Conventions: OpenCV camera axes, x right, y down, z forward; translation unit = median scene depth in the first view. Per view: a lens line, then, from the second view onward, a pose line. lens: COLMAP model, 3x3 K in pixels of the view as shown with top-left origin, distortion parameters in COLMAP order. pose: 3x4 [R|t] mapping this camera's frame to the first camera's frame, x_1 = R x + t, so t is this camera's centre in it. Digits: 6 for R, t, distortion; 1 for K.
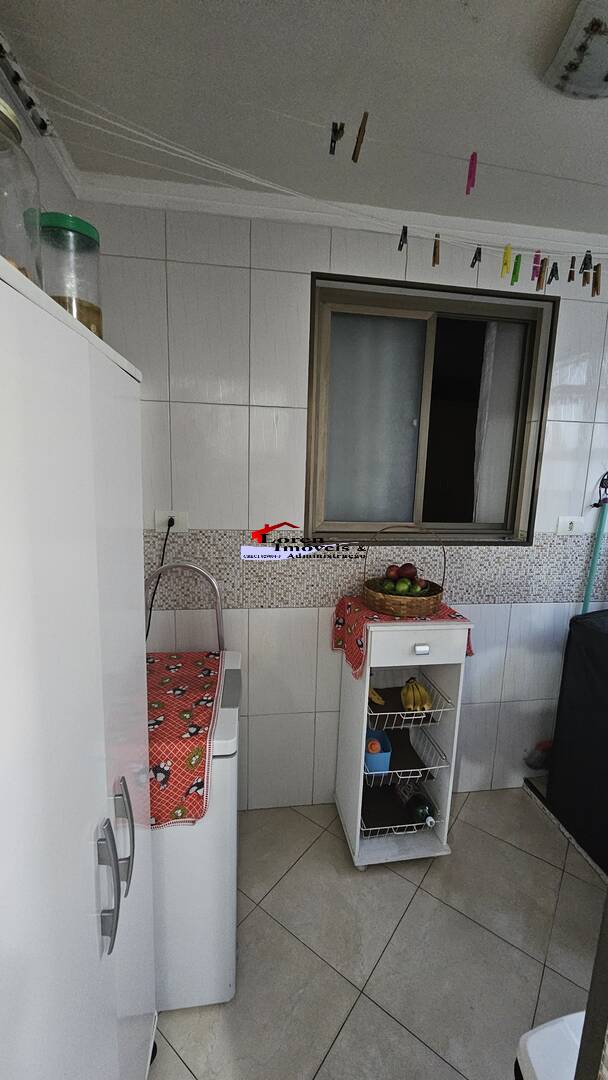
lens RADIAL K [[441.9, 0, 307.6], [0, 441.9, 540.3], [0, 0, 1]] dist [-0.004485, 0.000623]
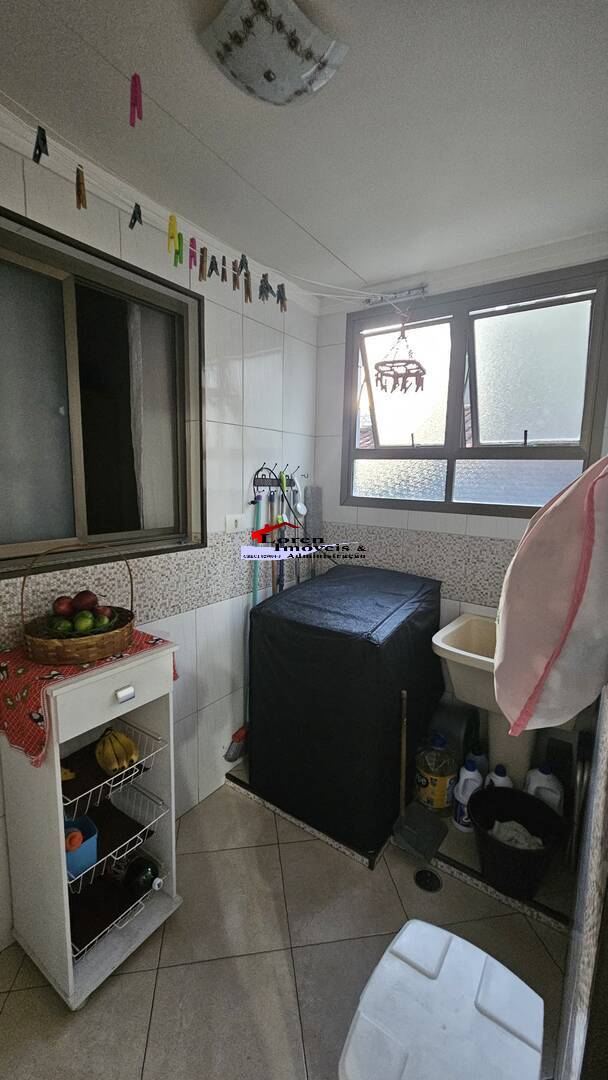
lens RADIAL K [[441.9, 0, 304.5], [0, 441.9, 542.1], [0, 0, 1]] dist [-0.004485, 0.000623]
pose [[0.683319, -0.123205, 0.719650, -0.057596], [0.115354, 0.991498, 0.060216, -0.035885], [-0.720950, 0.041868, 0.691721, 0.171640]]
